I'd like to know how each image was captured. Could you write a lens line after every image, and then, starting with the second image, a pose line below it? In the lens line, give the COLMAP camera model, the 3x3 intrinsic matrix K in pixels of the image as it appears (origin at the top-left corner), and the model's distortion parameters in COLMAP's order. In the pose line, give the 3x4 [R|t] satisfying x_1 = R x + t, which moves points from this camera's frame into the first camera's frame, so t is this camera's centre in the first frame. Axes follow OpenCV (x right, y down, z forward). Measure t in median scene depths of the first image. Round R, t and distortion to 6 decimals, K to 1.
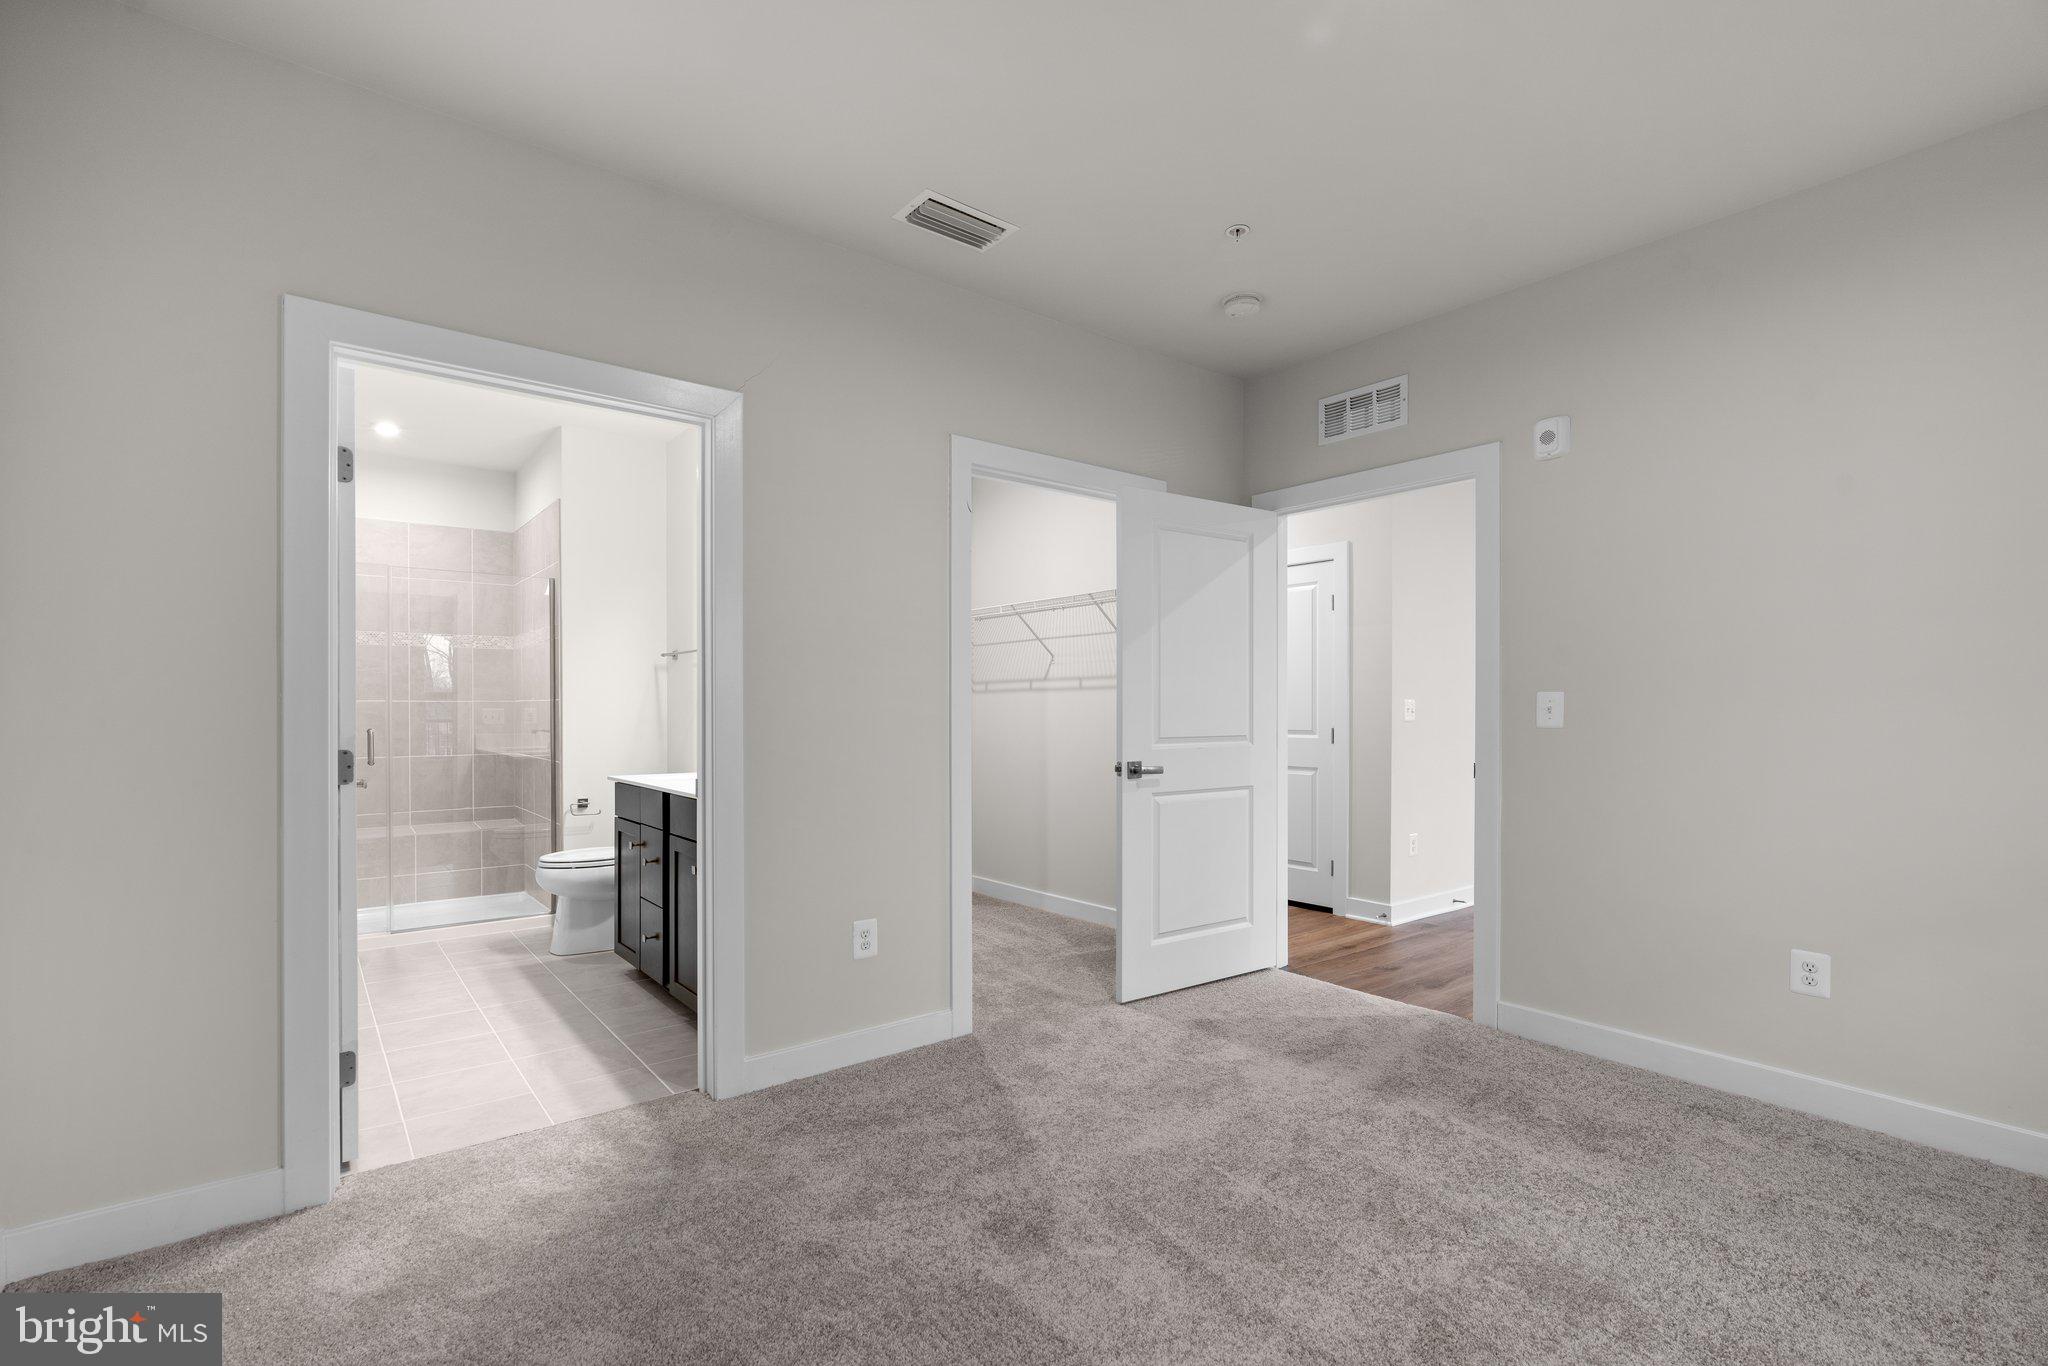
lens RADIAL K [[931.5, 0, 1008.7], [0, 931.5, 714.9], [0, 0, 1]] dist [-0.006694, 0.005089]
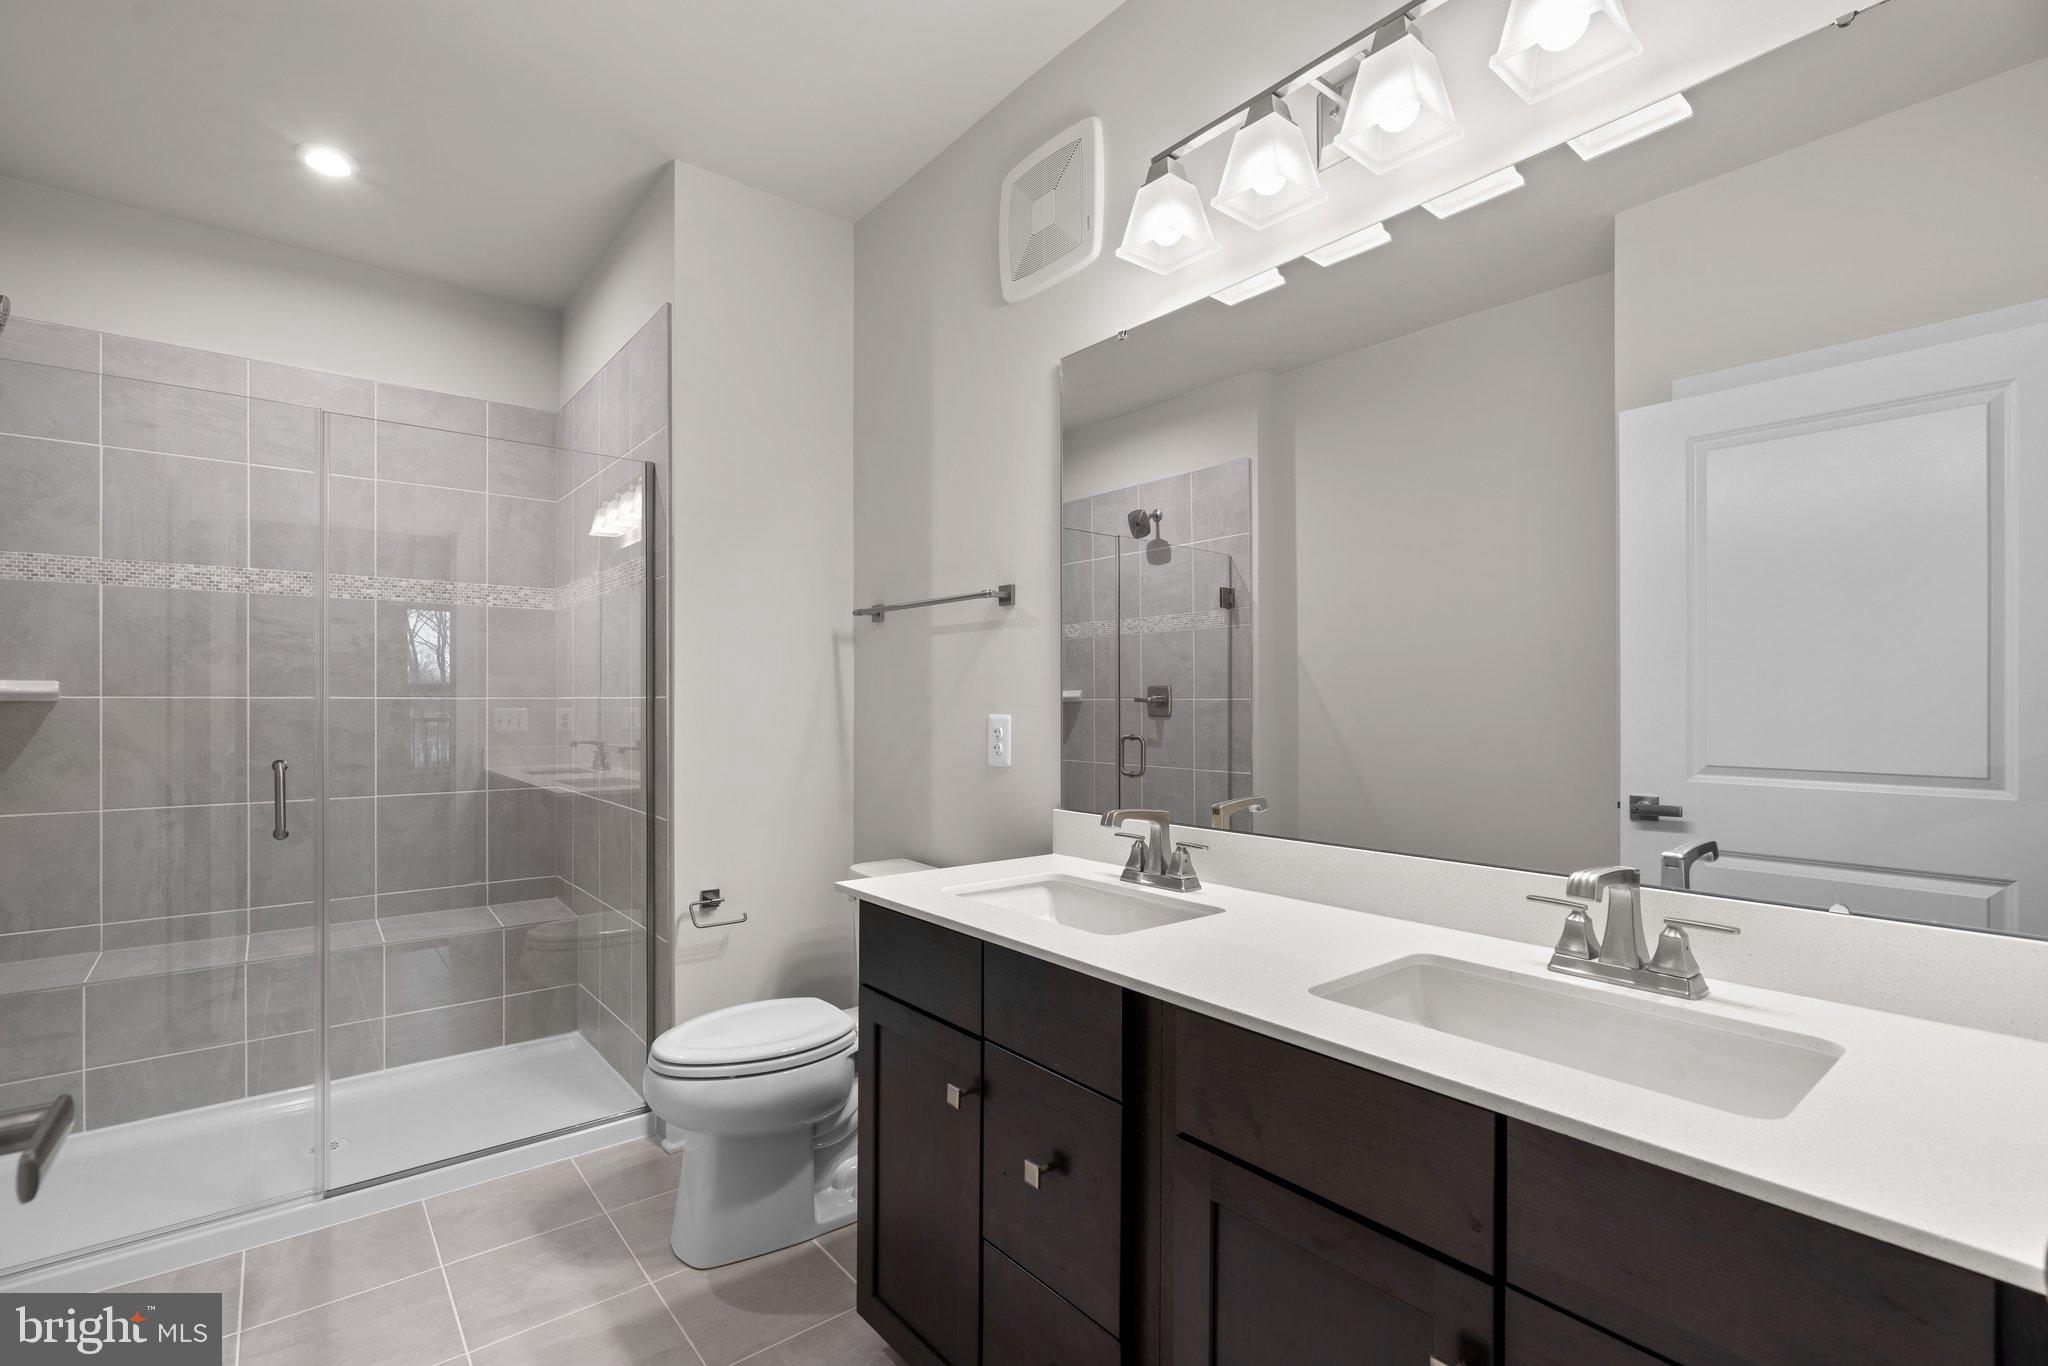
lens RADIAL K [[931.5, 0, 1005.6], [0, 931.5, 704.2], [0, 0, 1]] dist [-0.006694, 0.005089]
pose [[0.999975, 0.001062, 0.007037, -0.273153], [-0.001041, 0.999995, -0.002976, -0.010102], [-0.007040, 0.002968, 0.999971, 0.444256]]
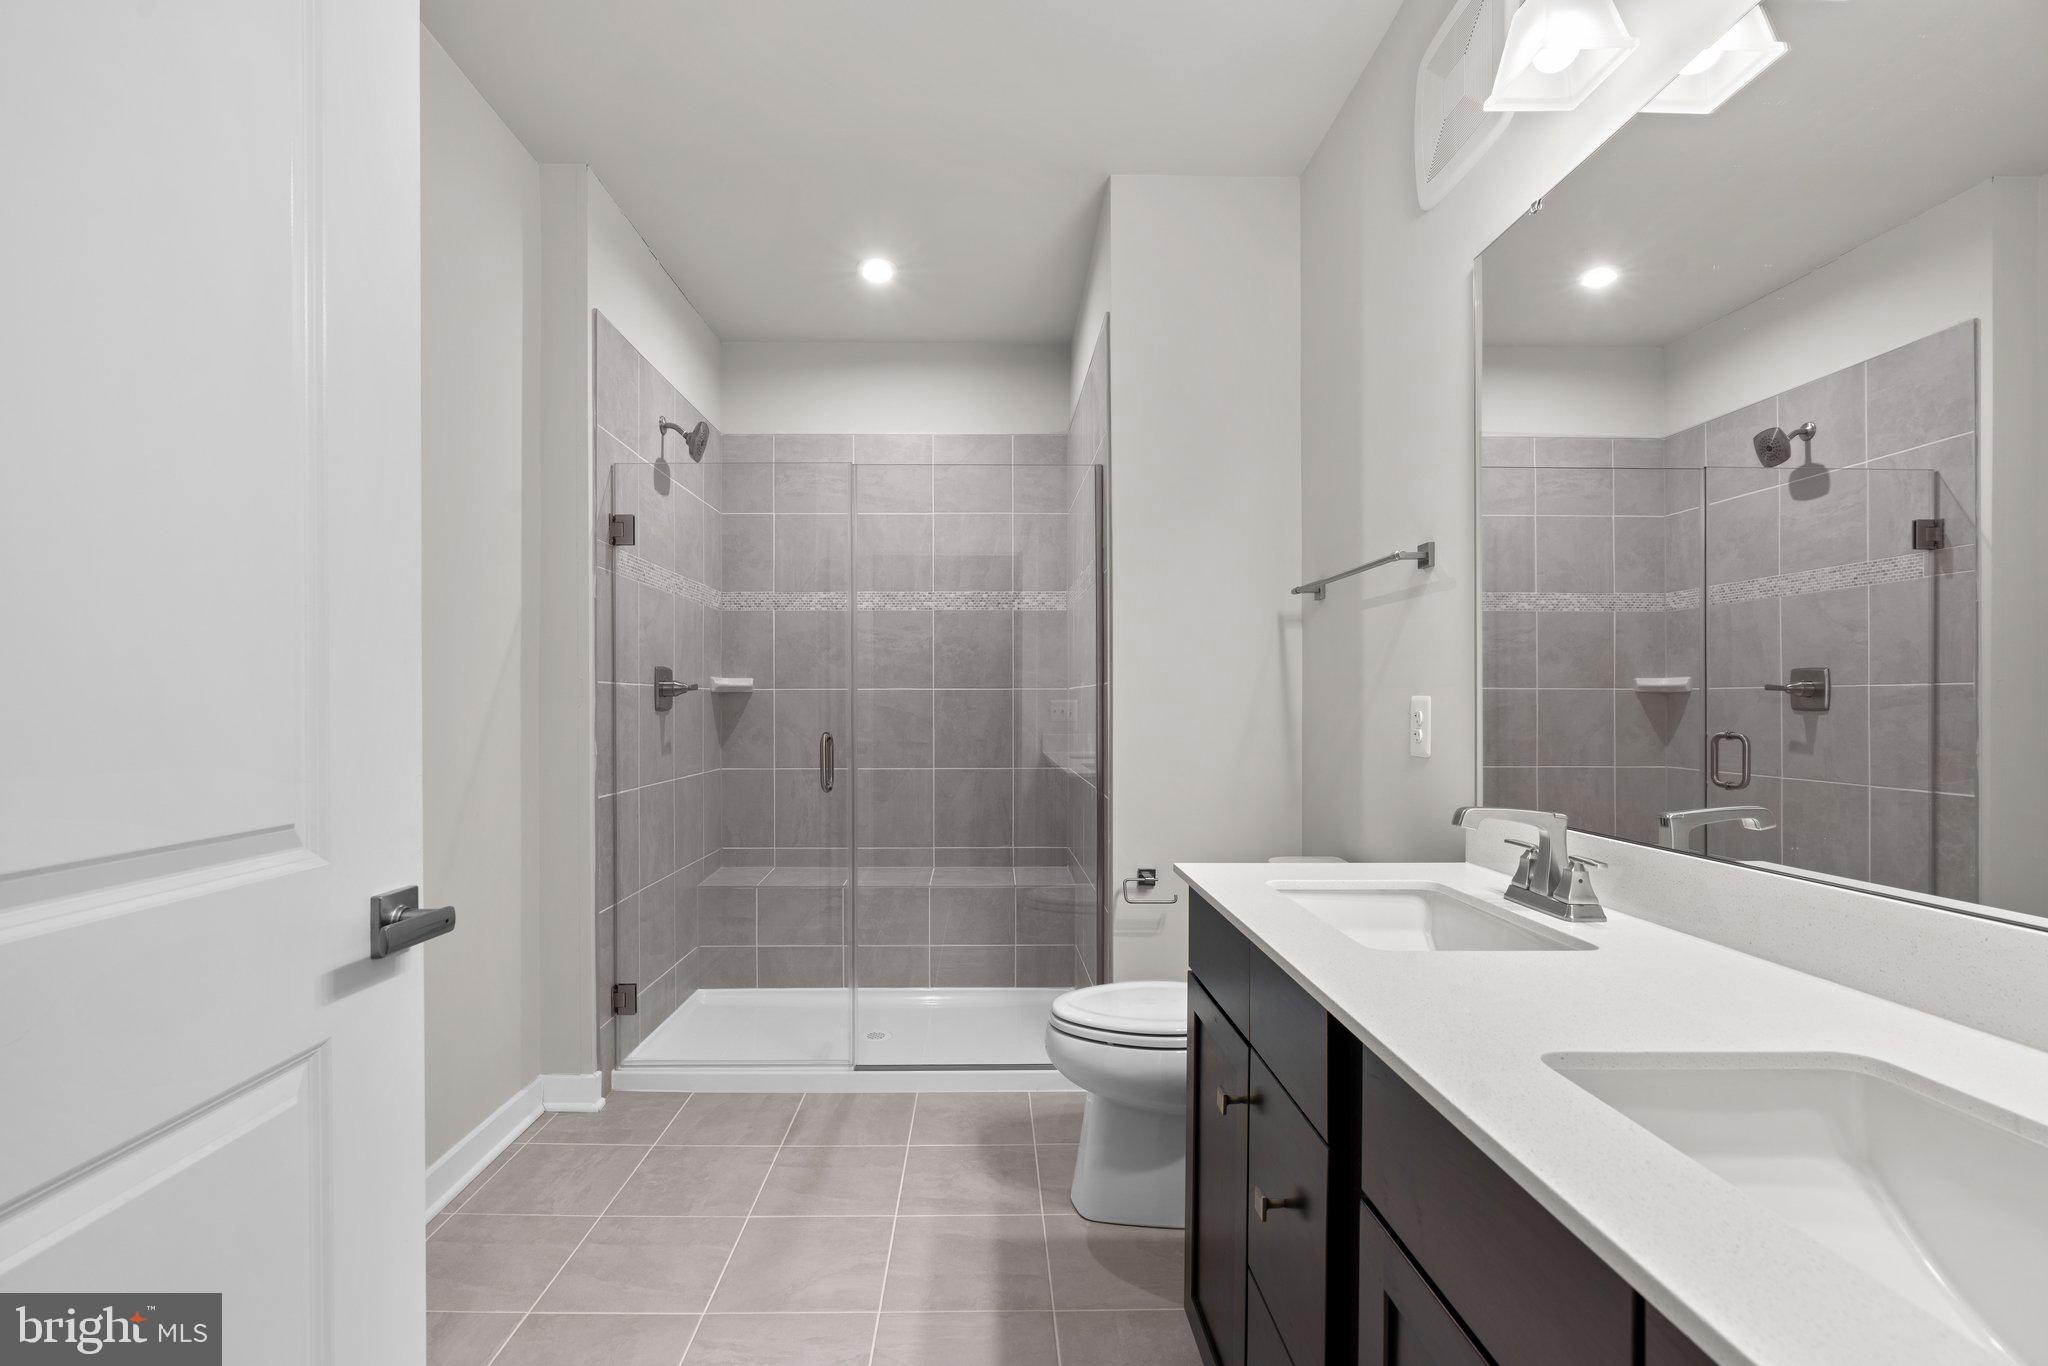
lens RADIAL K [[931.5, 0, 993.7], [0, 931.5, 709.0], [0, 0, 1]] dist [-0.006694, 0.005089]
pose [[0.795825, 0.004577, -0.605509, -0.187851], [-0.004014, 0.999989, 0.002283, -0.001969], [0.605513, 0.000613, 0.795835, 0.479388]]
